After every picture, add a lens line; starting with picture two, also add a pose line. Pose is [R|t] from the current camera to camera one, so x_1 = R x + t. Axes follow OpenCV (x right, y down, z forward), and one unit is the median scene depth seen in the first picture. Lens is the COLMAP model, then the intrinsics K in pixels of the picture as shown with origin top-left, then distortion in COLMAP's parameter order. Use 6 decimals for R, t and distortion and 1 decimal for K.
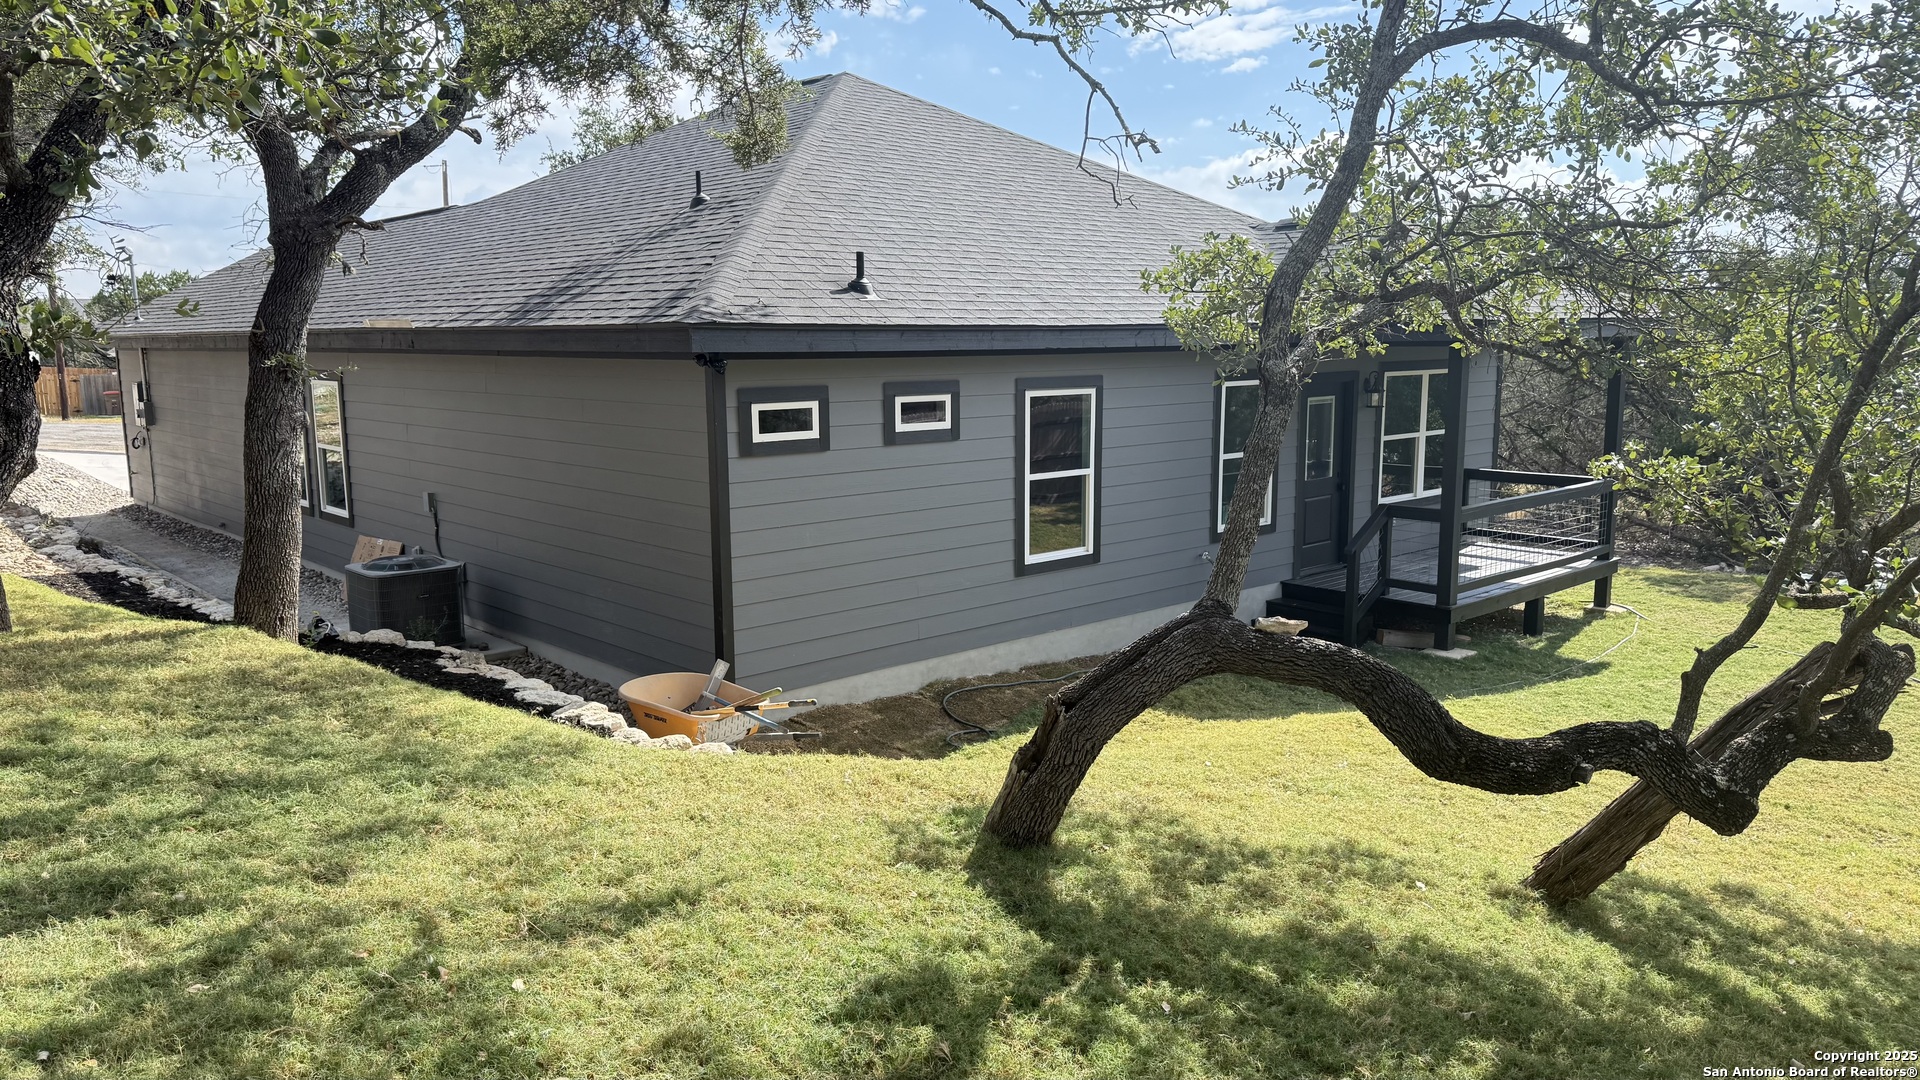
lens RADIAL K [[1342.6, 0, 957.6], [0, 1342.6, 550.2], [0, 0, 1]] dist [0.076998, -0.089607]
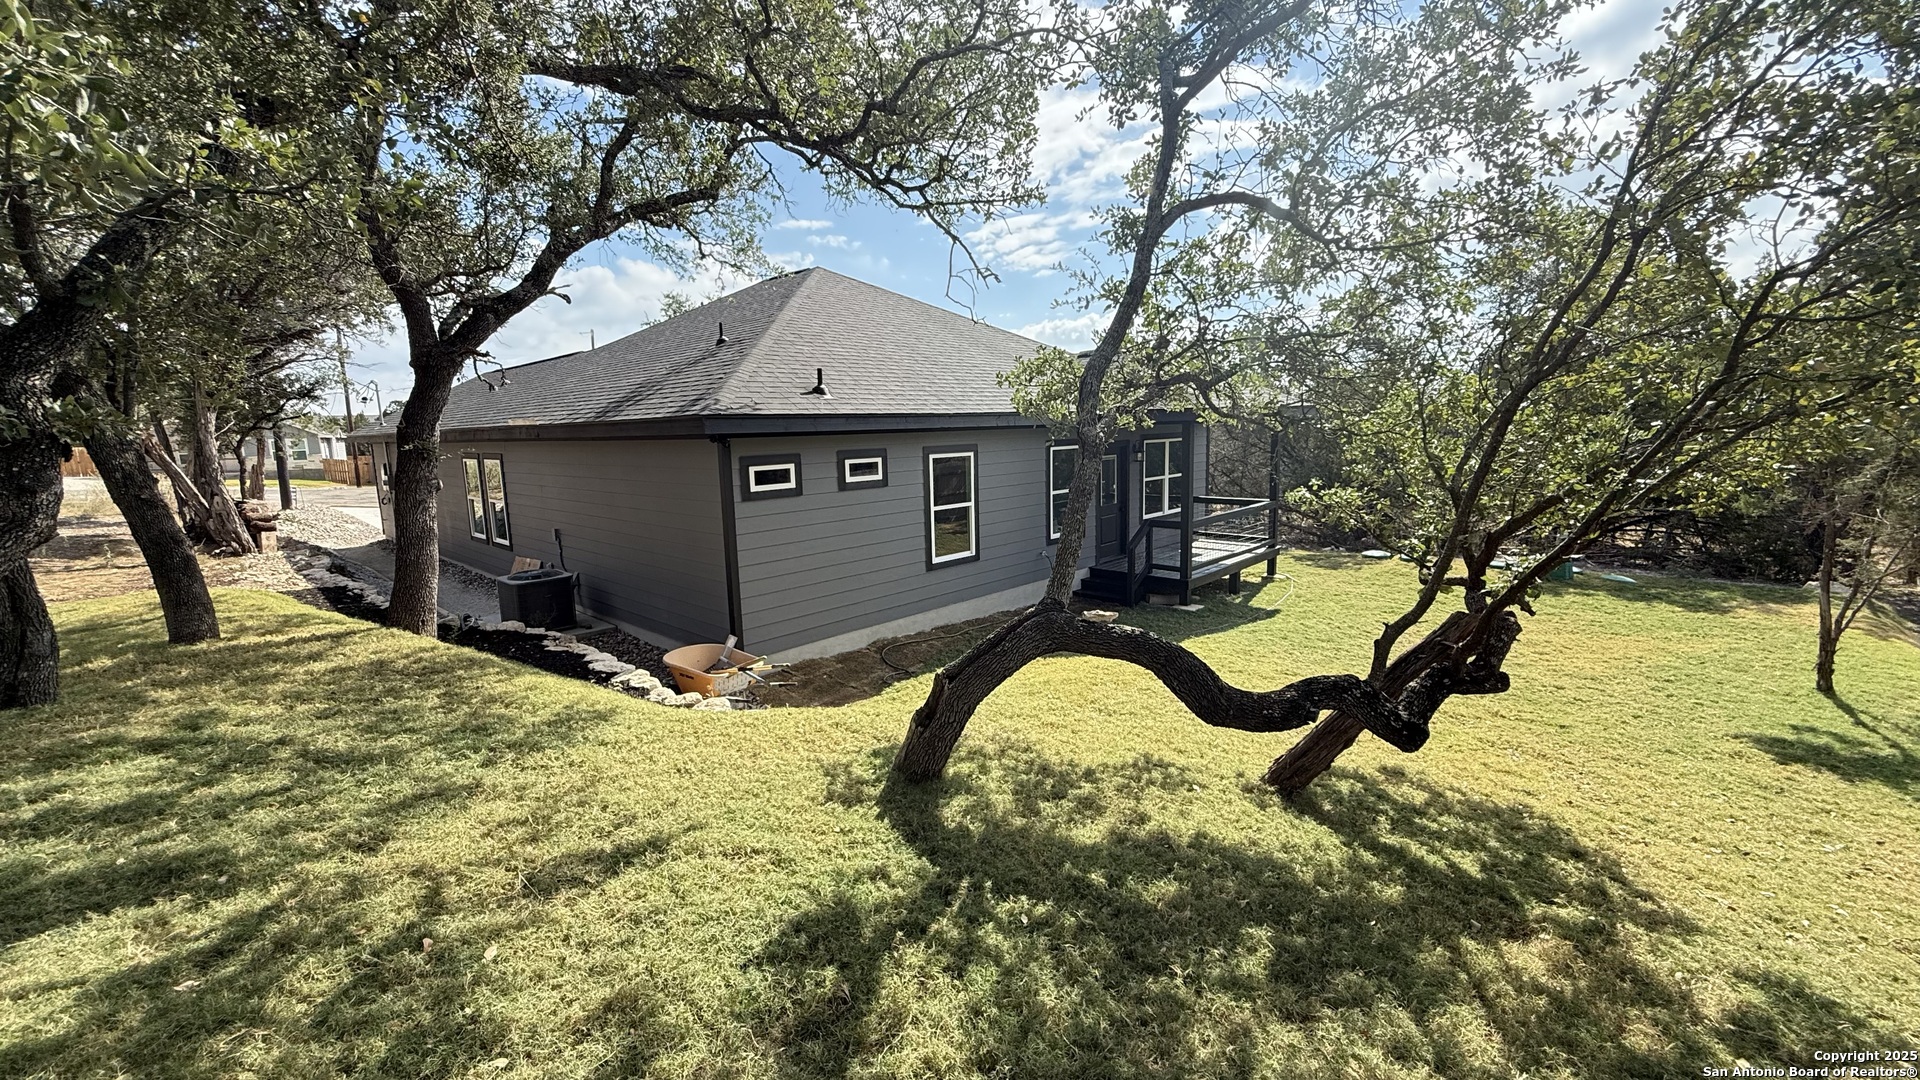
lens RADIAL K [[763.9, 0, 958.2], [0, 763.9, 537.8], [0, 0, 1]] dist [0.003778, 0.000156]
pose [[0.997023, -0.029297, 0.071323, 0.028271], [0.030183, 0.999480, -0.011377, -0.014738], [-0.070952, 0.013496, 0.997388, 0.155755]]
